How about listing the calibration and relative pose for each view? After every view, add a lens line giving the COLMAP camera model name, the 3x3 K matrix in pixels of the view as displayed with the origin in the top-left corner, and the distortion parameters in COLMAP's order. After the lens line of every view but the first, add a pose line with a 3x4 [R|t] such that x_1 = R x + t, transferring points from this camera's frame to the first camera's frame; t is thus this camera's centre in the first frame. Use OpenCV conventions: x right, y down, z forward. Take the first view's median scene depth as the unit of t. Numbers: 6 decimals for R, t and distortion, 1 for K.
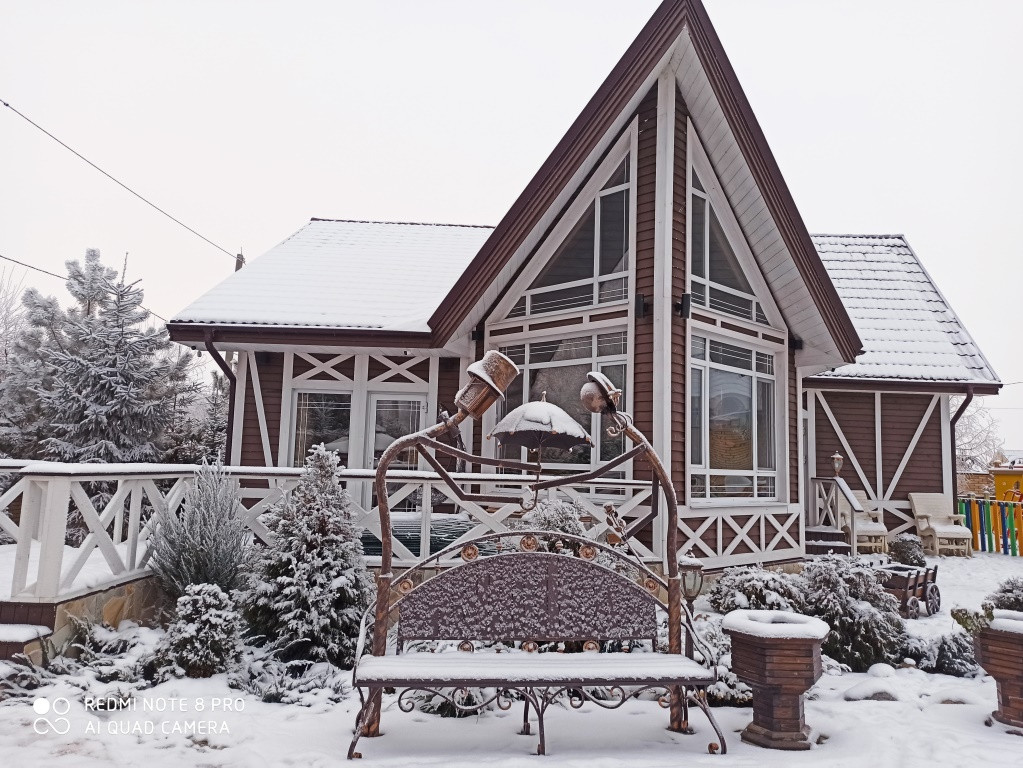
lens RADIAL K [[749.7, 0, 521.3], [0, 749.7, 381.4], [0, 0, 1]] dist [0.042078, -0.022882]
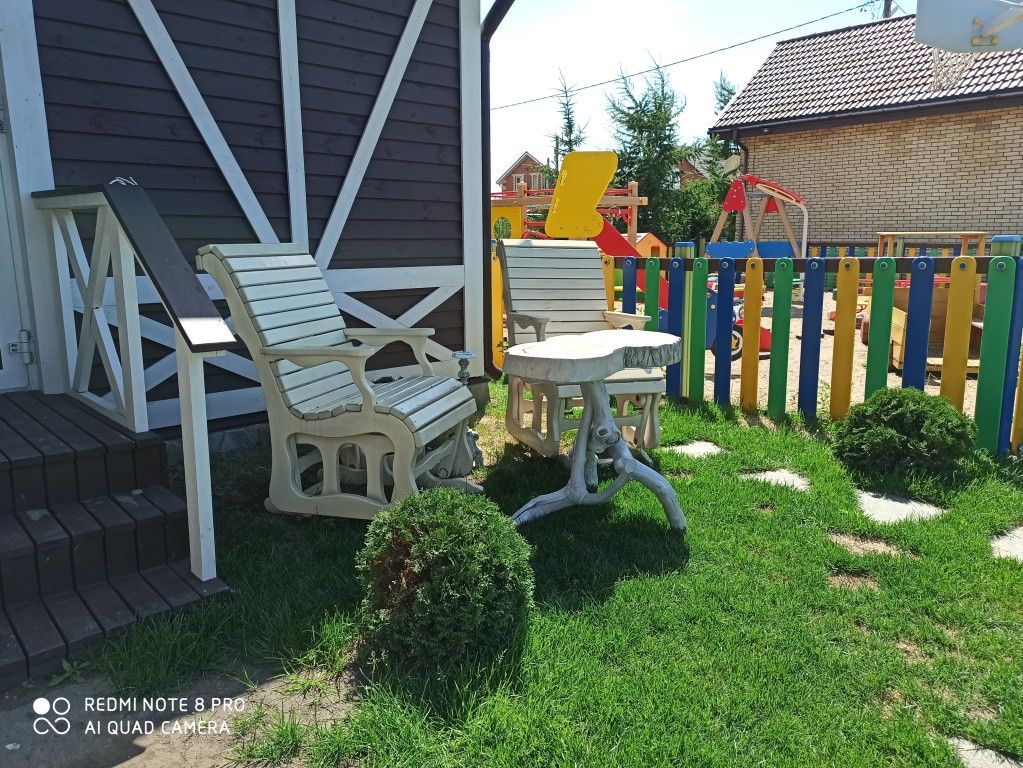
lens RADIAL K [[749.7, 0, 512.0], [0, 749.7, 382.8], [0, 0, 1]] dist [0.042078, -0.022882]
pose [[0.735138, -0.156480, 0.659611, 0.447202], [-0.054142, 0.956335, 0.287213, 0.146969], [-0.675752, -0.246854, 0.694566, 0.978459]]
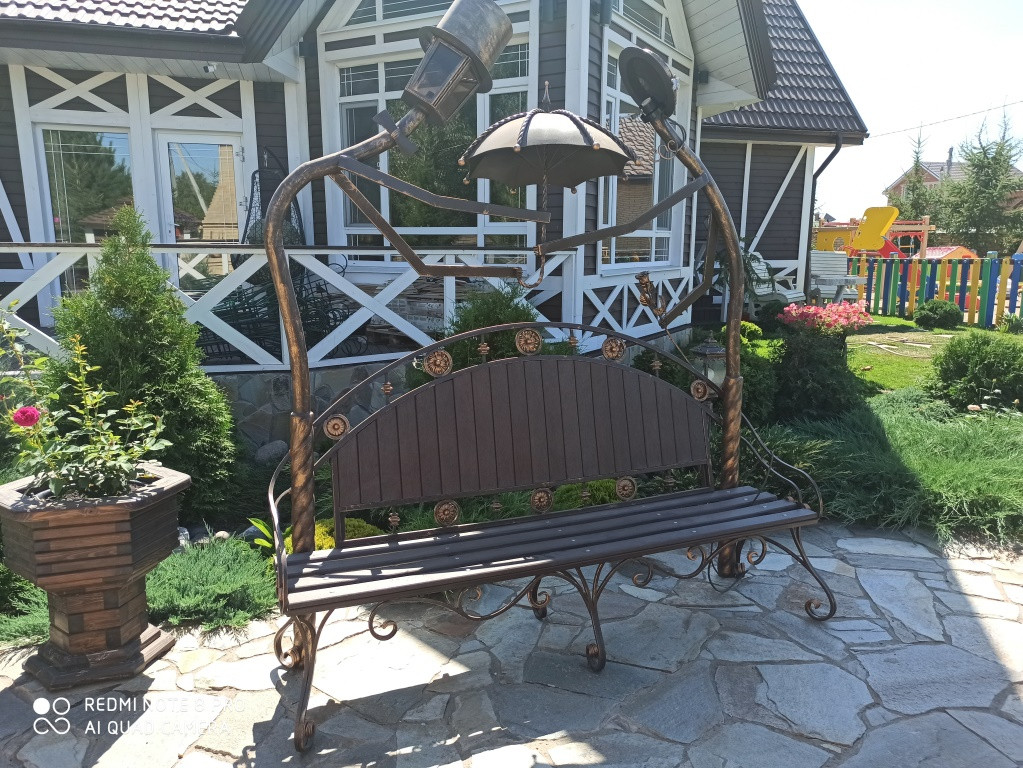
lens RADIAL K [[749.7, 0, 516.1], [0, 749.7, 383.2], [0, 0, 1]] dist [0.042078, -0.022882]
pose [[0.966602, -0.071033, 0.246241, -0.070116], [-0.005633, 0.954701, 0.297514, 0.029535], [-0.256220, -0.288964, 0.922416, 0.190251]]
